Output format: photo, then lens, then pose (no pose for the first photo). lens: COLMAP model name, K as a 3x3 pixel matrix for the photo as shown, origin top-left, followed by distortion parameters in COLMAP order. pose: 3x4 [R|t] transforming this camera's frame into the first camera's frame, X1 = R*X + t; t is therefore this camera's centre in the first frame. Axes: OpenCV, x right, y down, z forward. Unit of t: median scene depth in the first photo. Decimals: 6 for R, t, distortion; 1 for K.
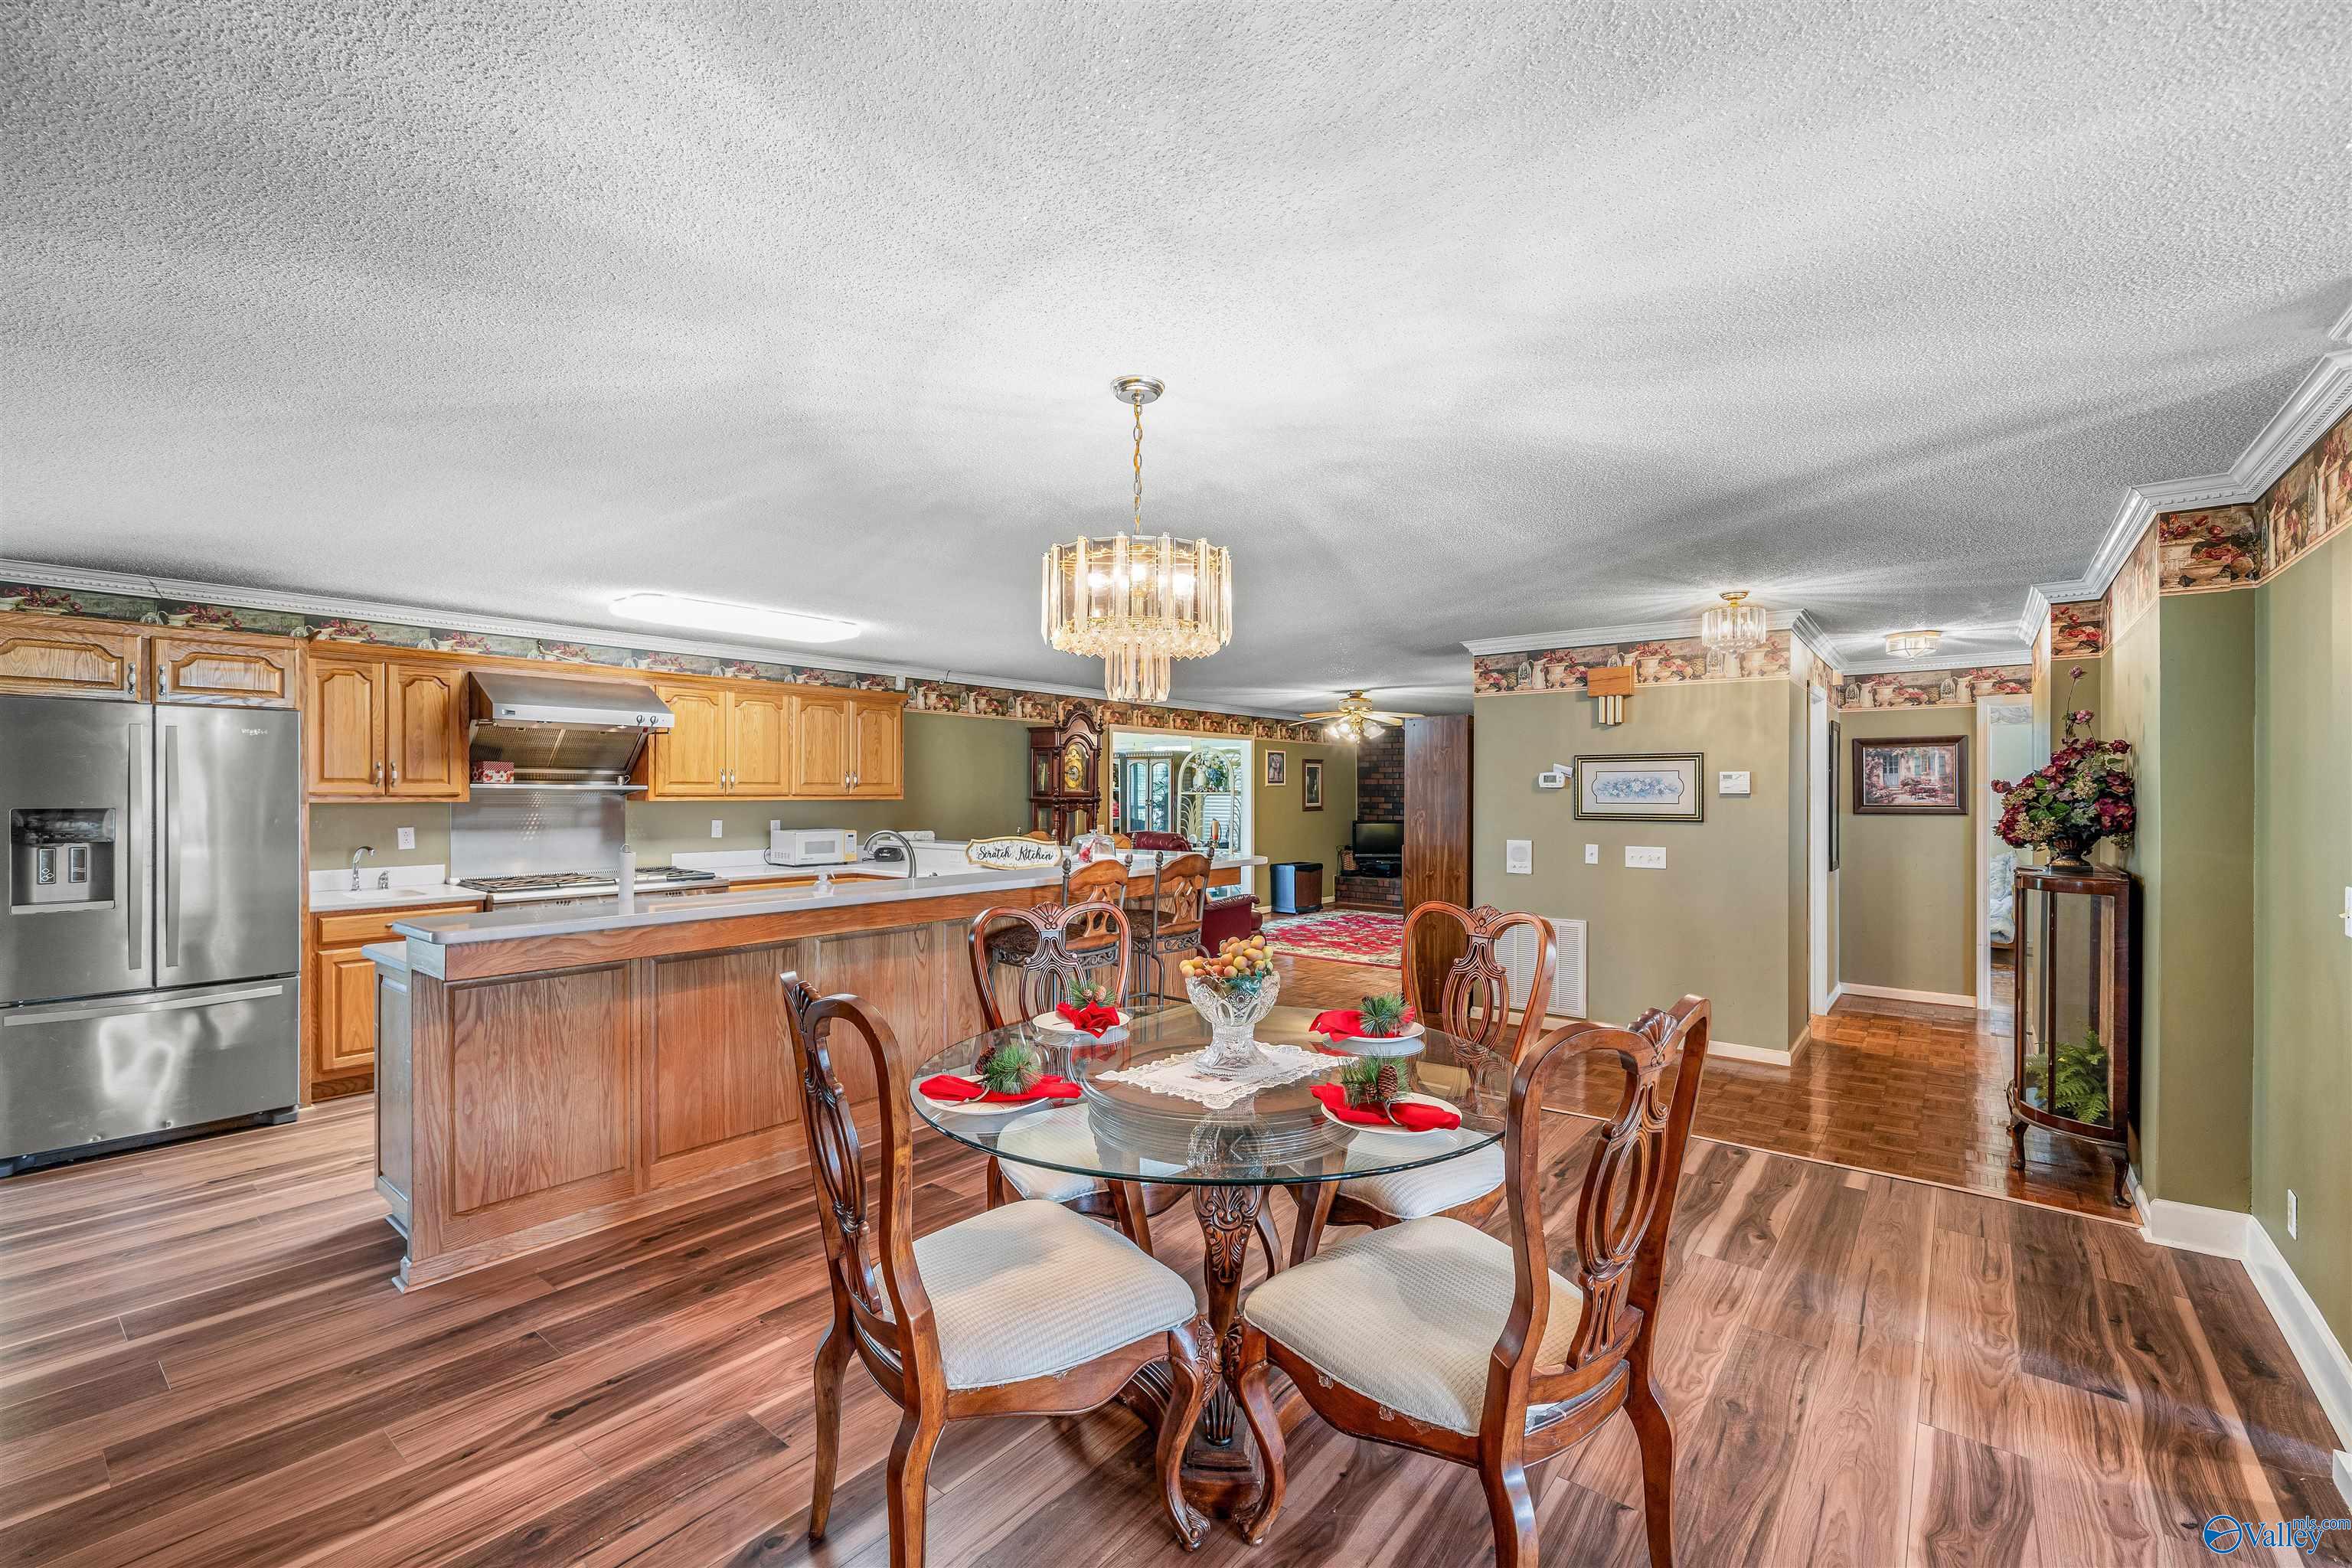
lens RADIAL K [[952.5, 0, 1191.0], [0, 952.5, 789.4], [0, 0, 1]] dist [0.000433, -0.001394]
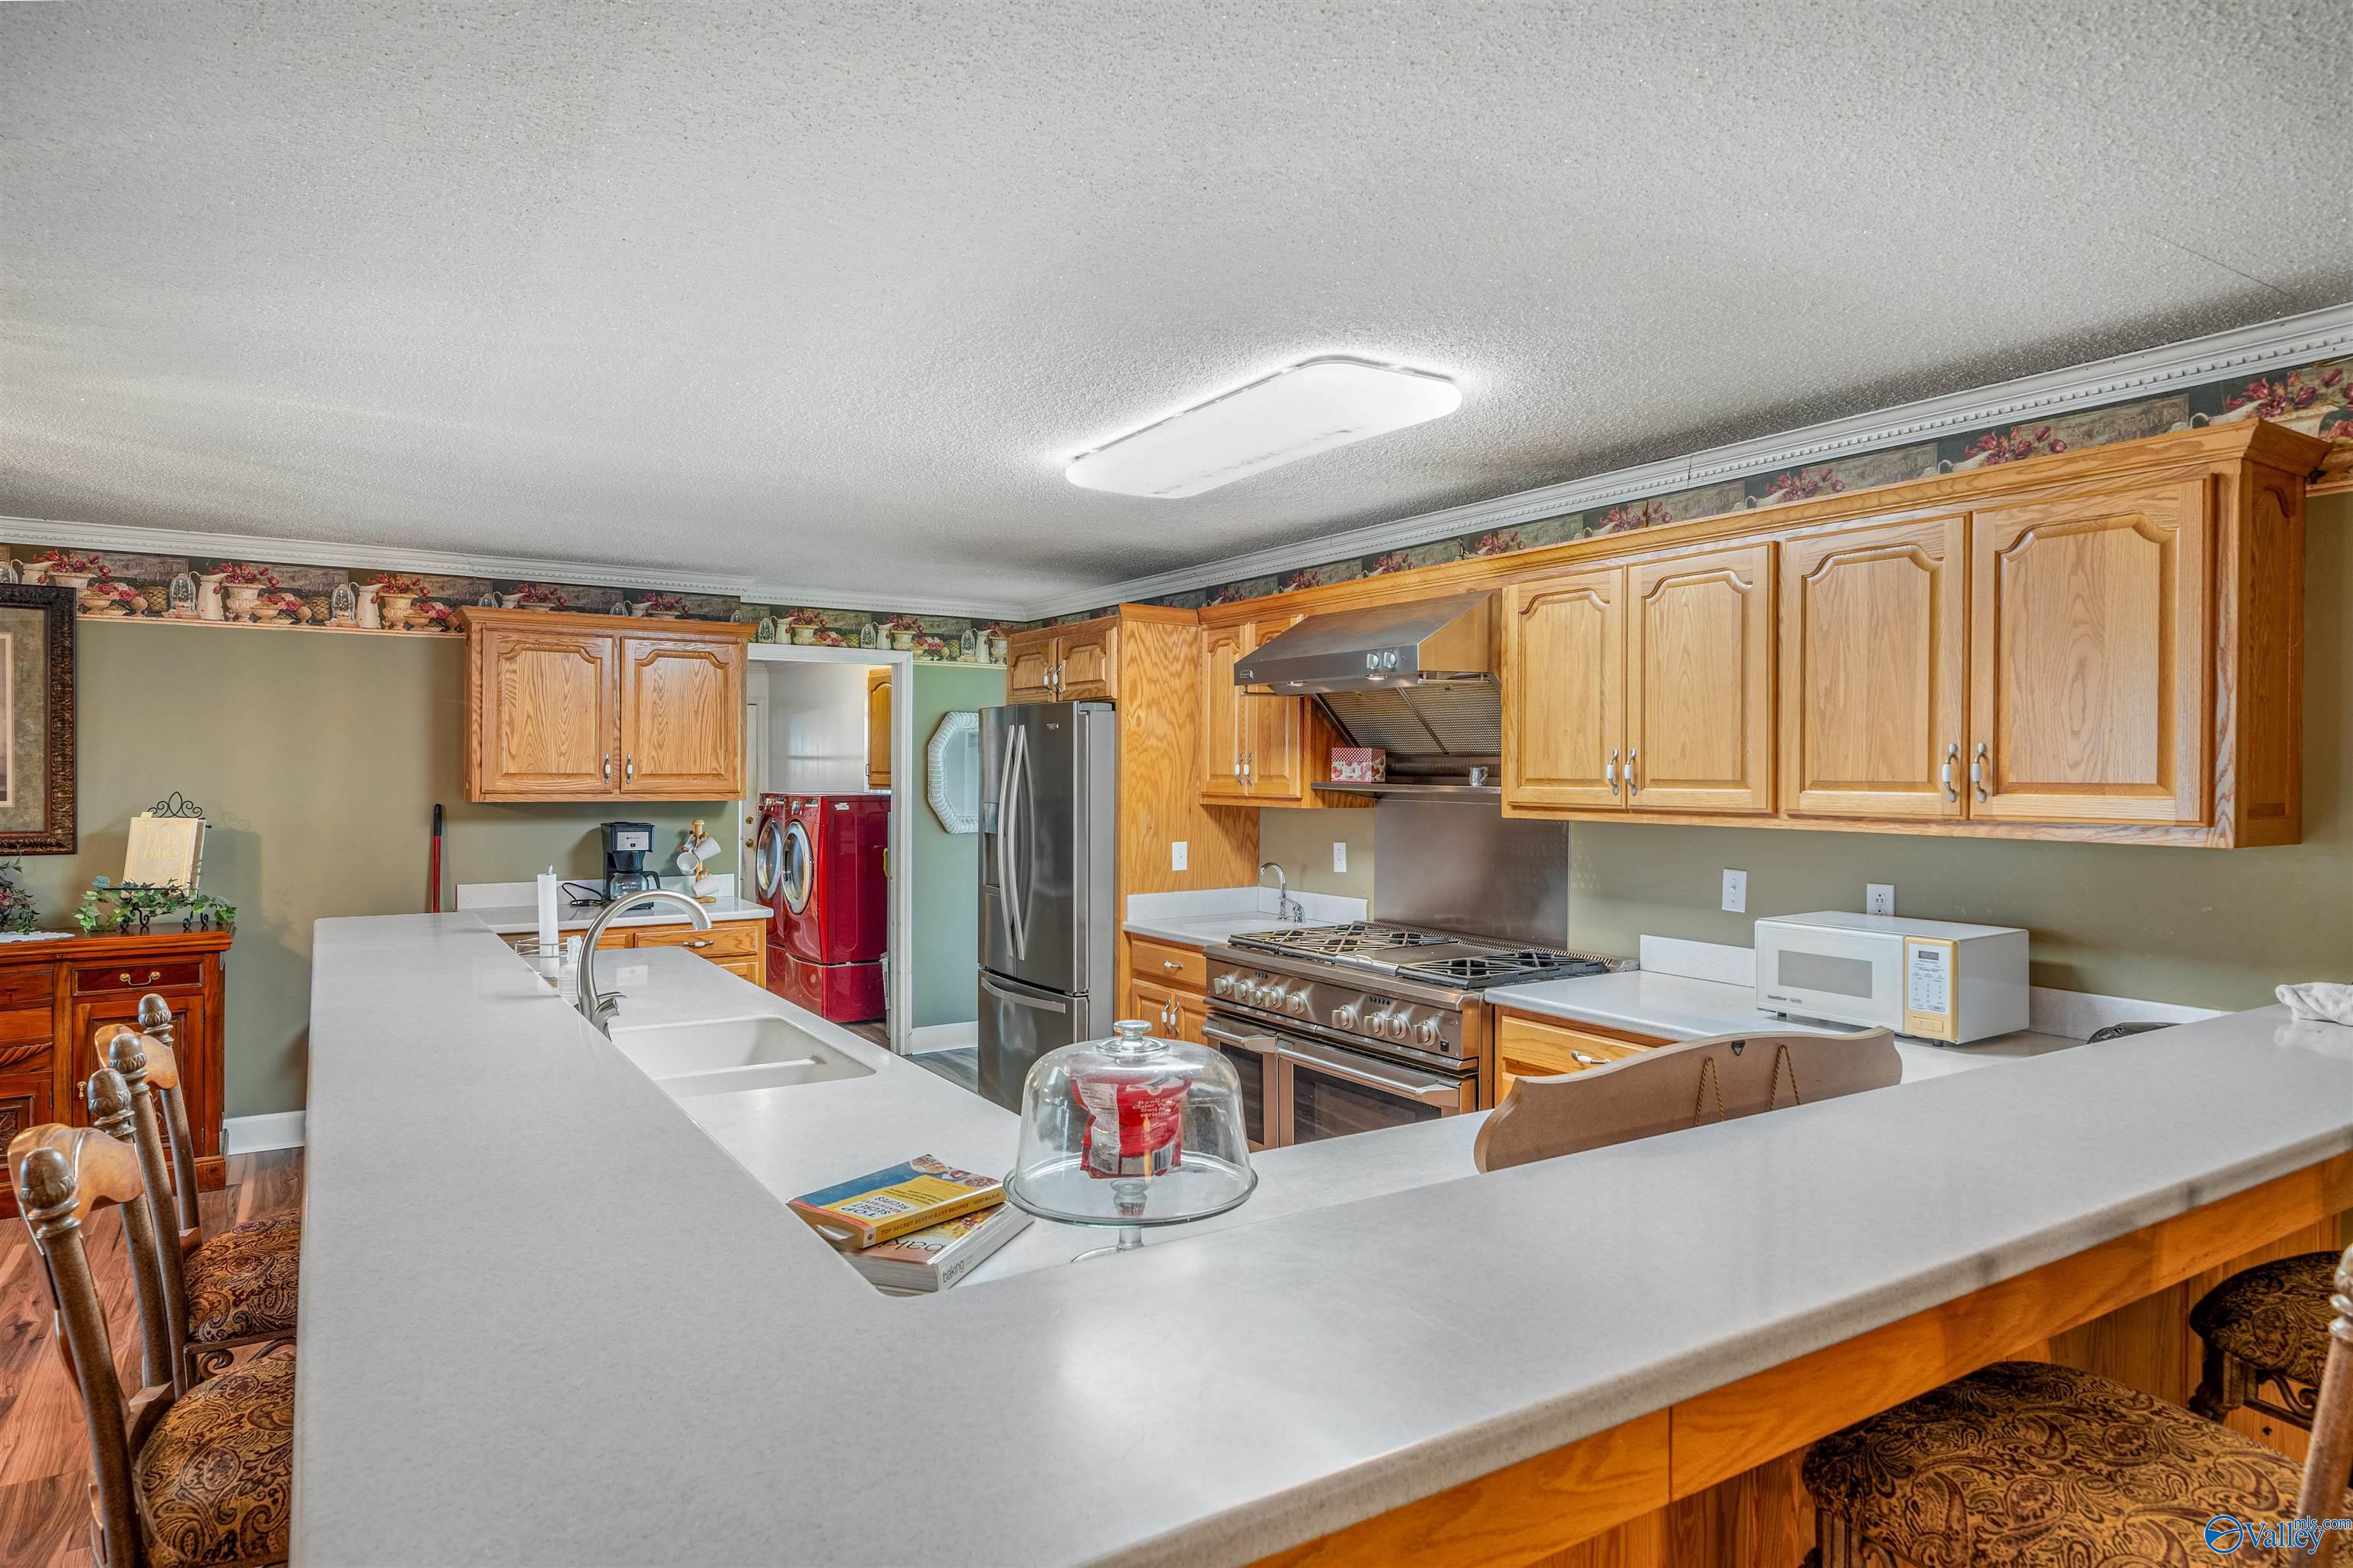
lens RADIAL K [[1345.9, 0, 1158.1], [0, 1345.9, 781.8], [0, 0, 1]] dist [0.002797, 0.000026]
pose [[-0.319807, 0.003253, -0.947477, 0.244058], [-0.005417, 0.999971, 0.005261, -0.015101], [0.947467, 0.006815, -0.319780, 1.665356]]
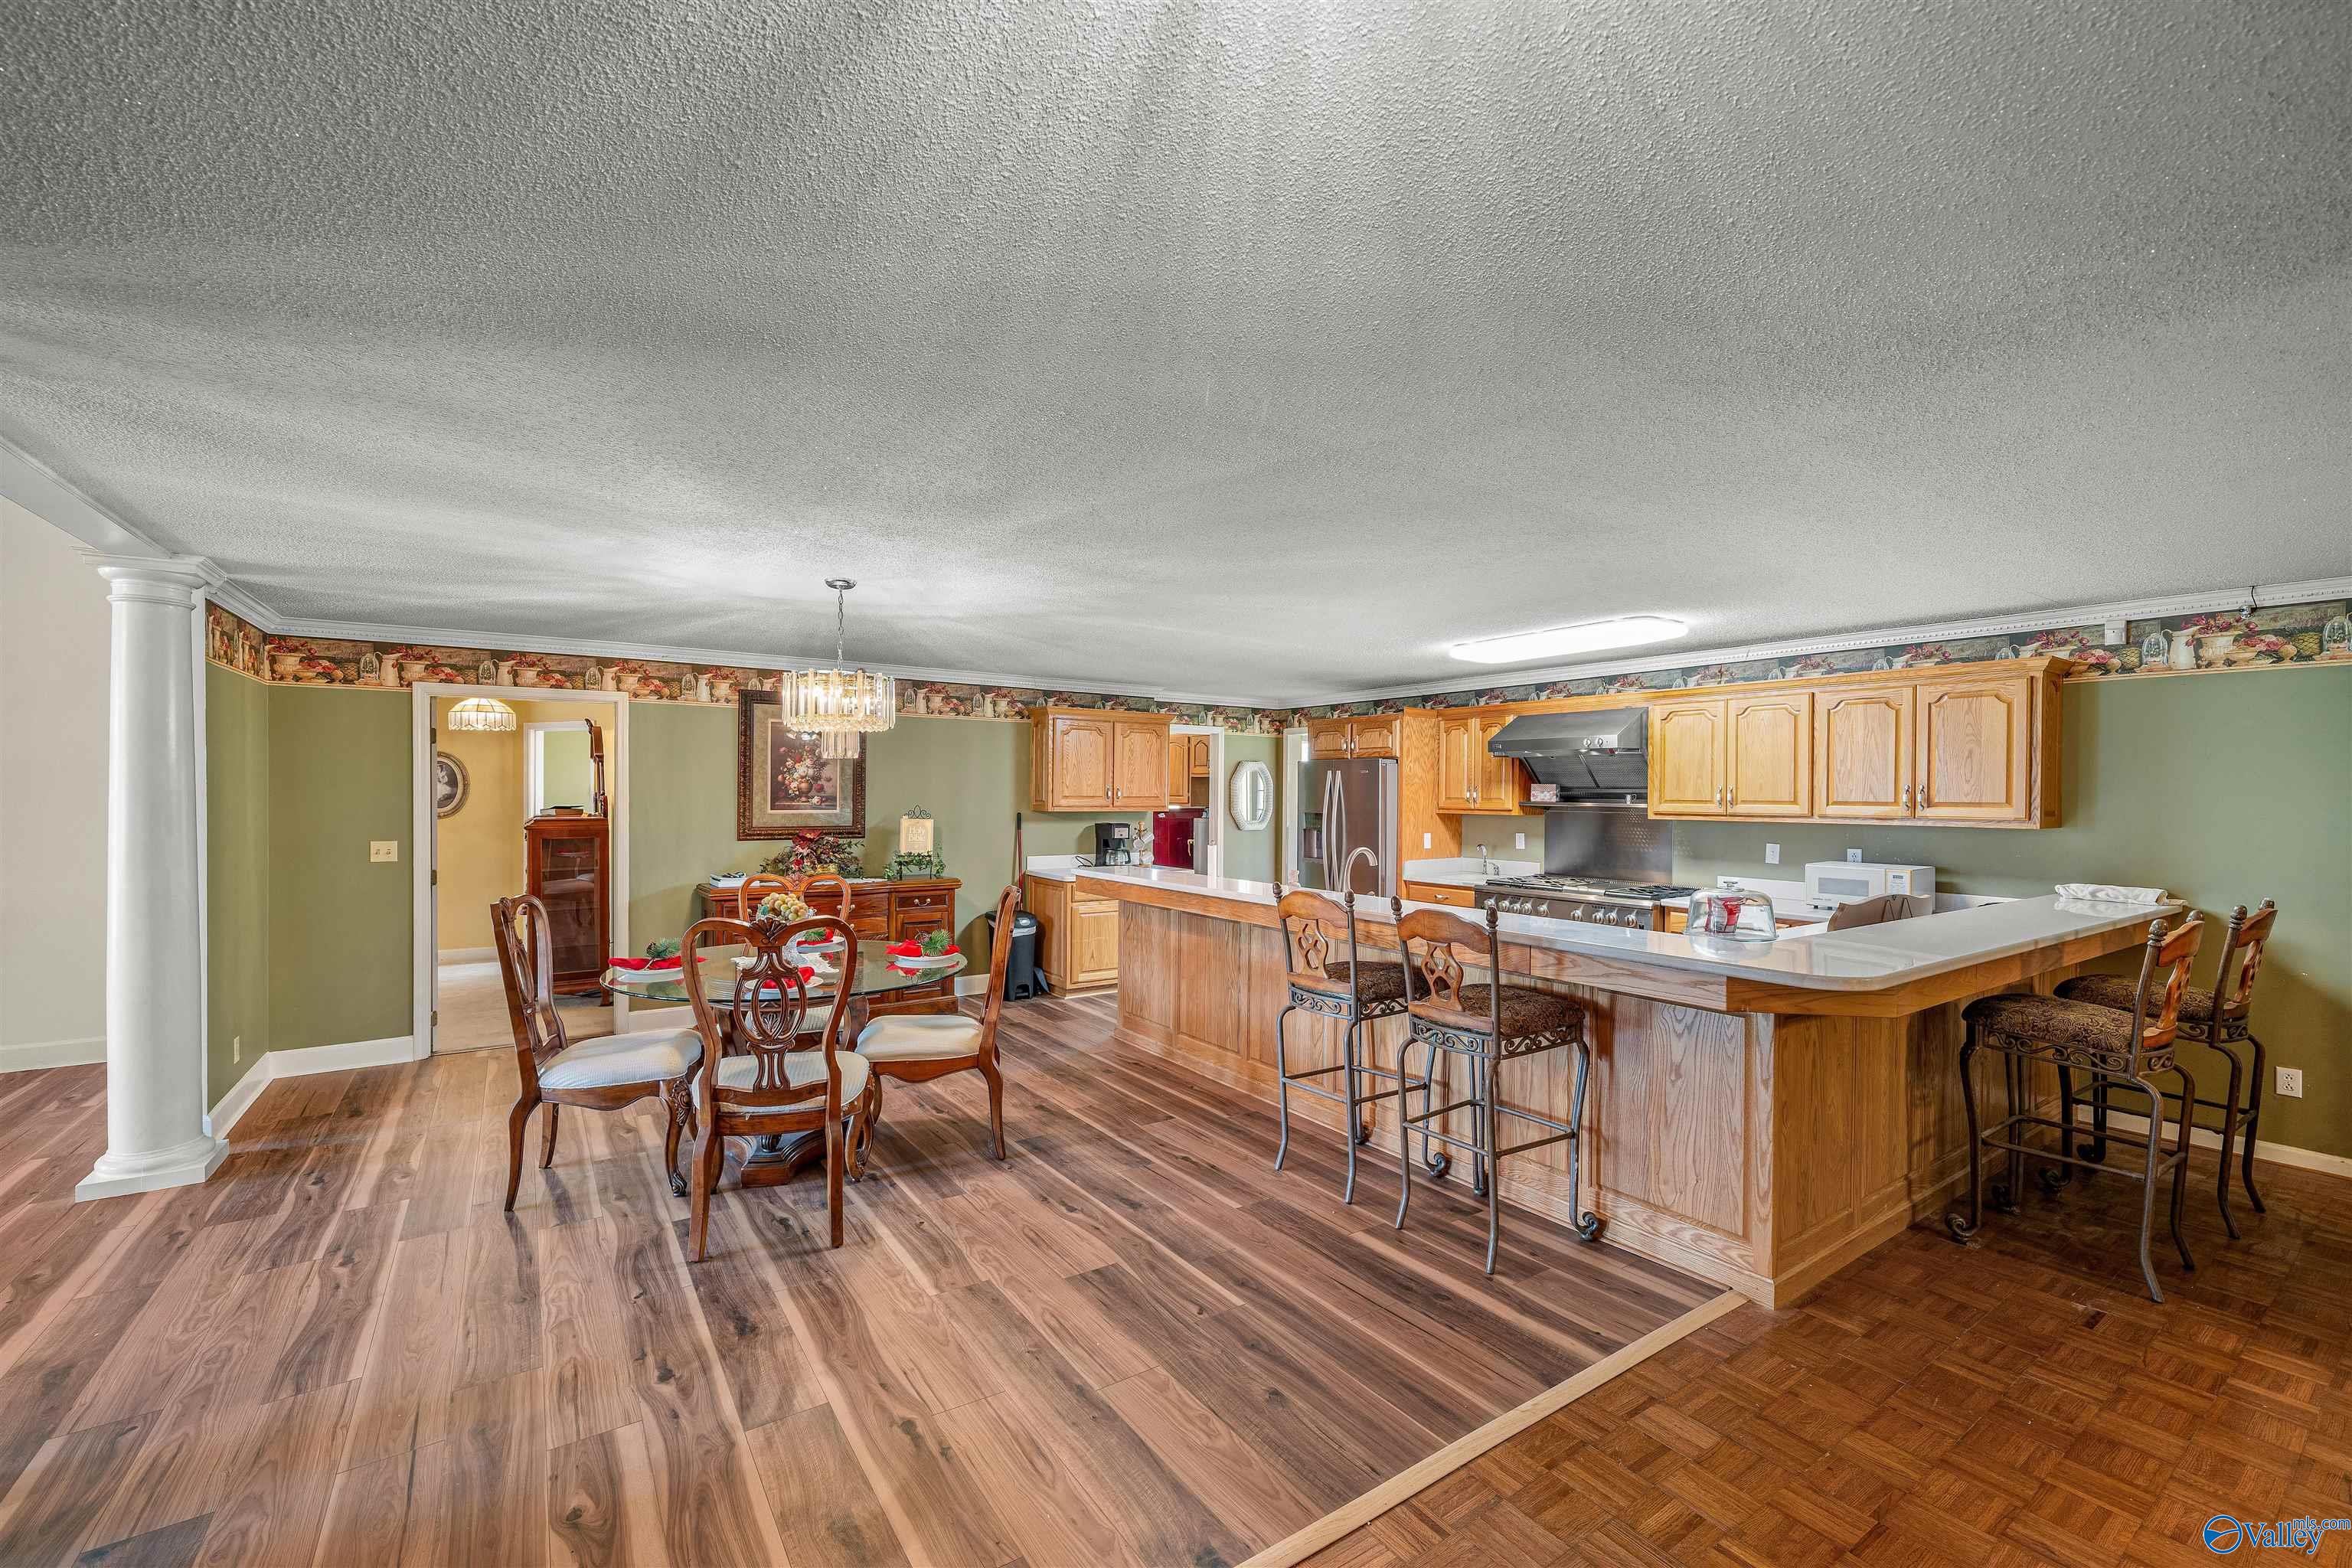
lens RADIAL K [[952.5, 0, 1155.7], [0, 952.5, 798.7], [0, 0, 1]] dist [0.000433, -0.001394]
pose [[-0.294613, -0.000919, -0.955616, 0.883994], [-0.008195, 0.999965, 0.001565, -0.011382], [0.955581, 0.008293, -0.294610, 1.257452]]
